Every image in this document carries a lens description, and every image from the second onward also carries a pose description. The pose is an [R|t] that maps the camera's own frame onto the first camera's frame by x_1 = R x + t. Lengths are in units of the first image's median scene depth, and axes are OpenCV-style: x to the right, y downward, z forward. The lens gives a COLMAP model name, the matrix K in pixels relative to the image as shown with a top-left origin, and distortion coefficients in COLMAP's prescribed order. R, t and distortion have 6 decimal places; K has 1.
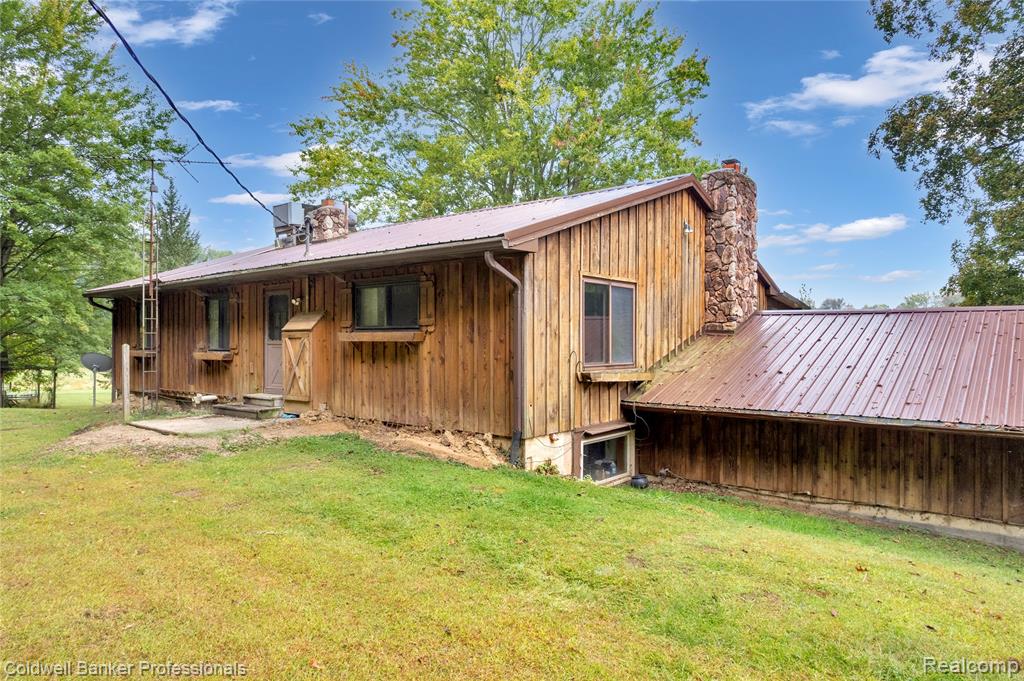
lens RADIAL K [[649.0, 0, 513.3], [0, 649.0, 341.1], [0, 0, 1]] dist [-0.045546, 0.023478]
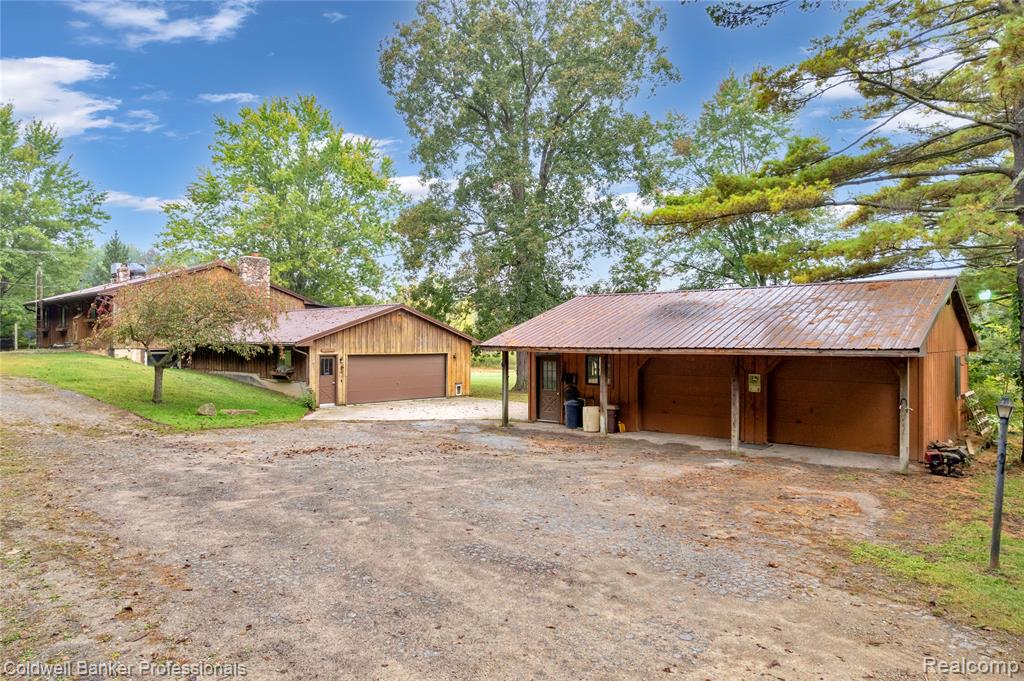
lens RADIAL K [[649.0, 0, 510.9], [0, 649.0, 339.3], [0, 0, 1]] dist [-0.045546, 0.023478]
pose [[0.998543, 0.003344, -0.053860, 0.743532], [-0.003638, 0.999979, -0.005380, 0.035165], [0.053841, 0.005568, 0.998534, -0.737417]]
